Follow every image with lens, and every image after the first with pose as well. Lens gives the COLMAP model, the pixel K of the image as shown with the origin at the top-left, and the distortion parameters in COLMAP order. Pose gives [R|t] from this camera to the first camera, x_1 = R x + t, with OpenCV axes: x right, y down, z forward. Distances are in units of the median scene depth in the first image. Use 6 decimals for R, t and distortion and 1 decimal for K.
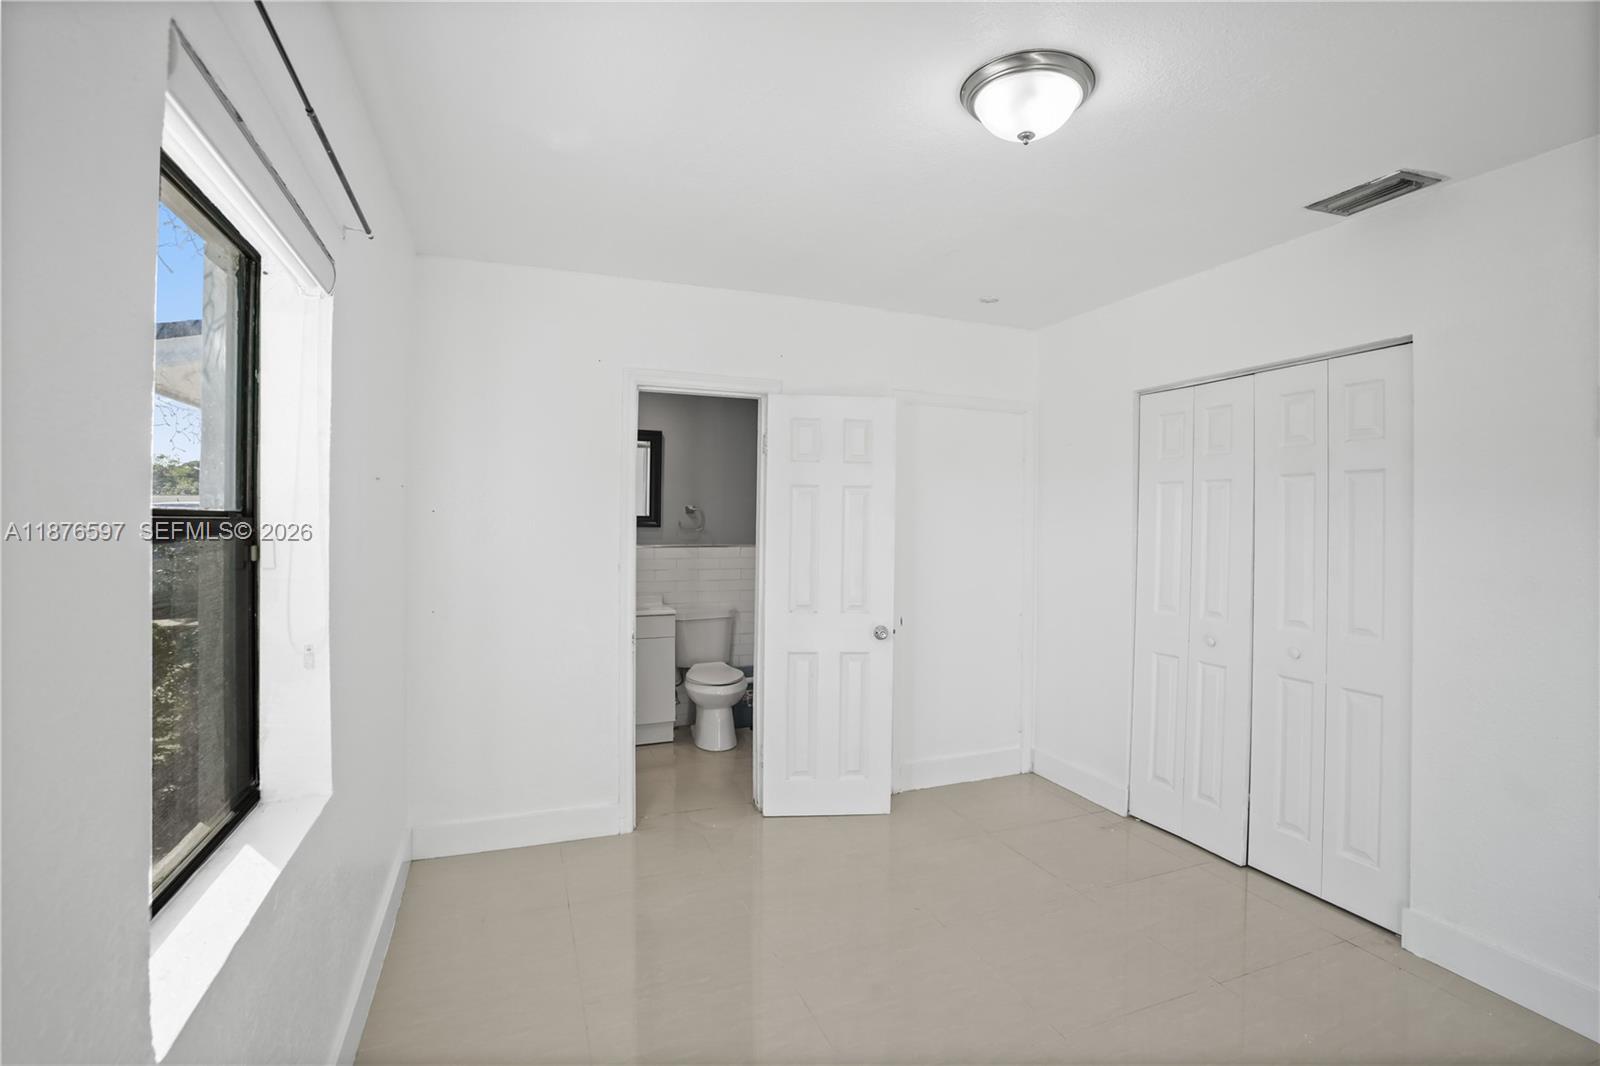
lens RADIAL K [[726.6, 0, 795.7], [0, 726.6, 520.7], [0, 0, 1]] dist [-0.045949, -0.022313]
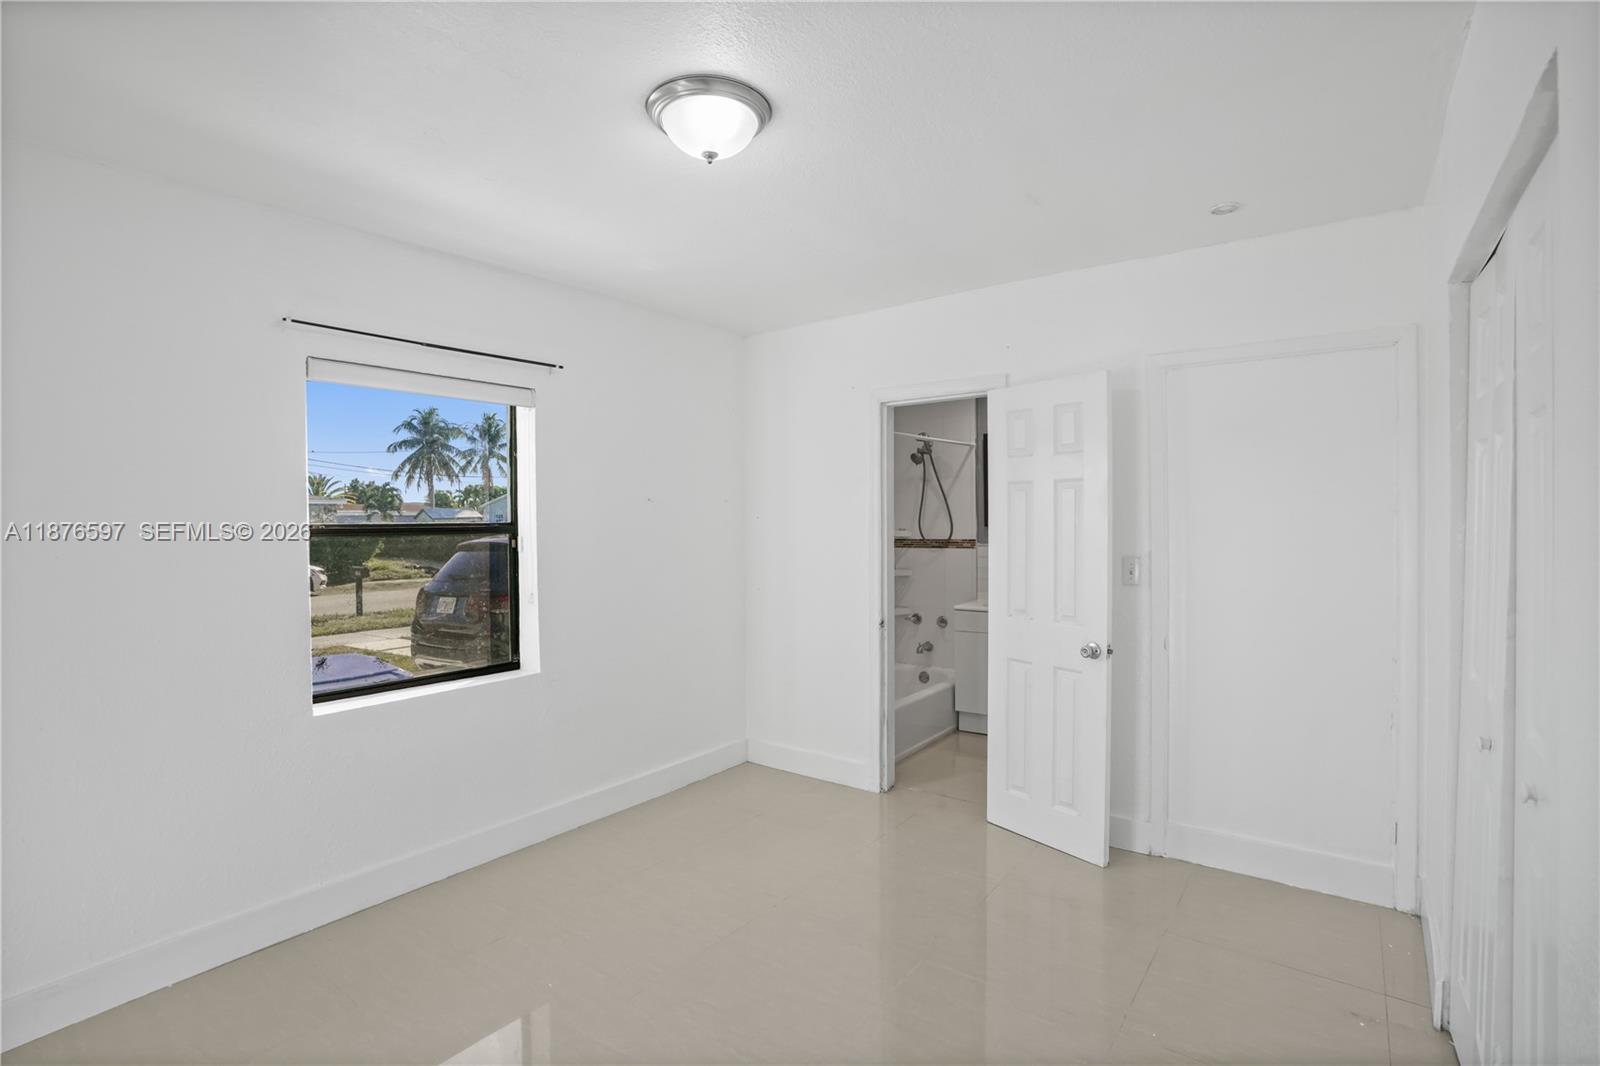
lens RADIAL K [[751.9, 0, 809.9], [0, 751.9, 535.4], [0, 0, 1]] dist [-0.049804, 0.017012]
pose [[0.540179, 0.005811, -0.841530, 0.673592], [0.015161, 0.999747, 0.016635, -0.000369], [0.841413, -0.021744, 0.539954, 0.251925]]
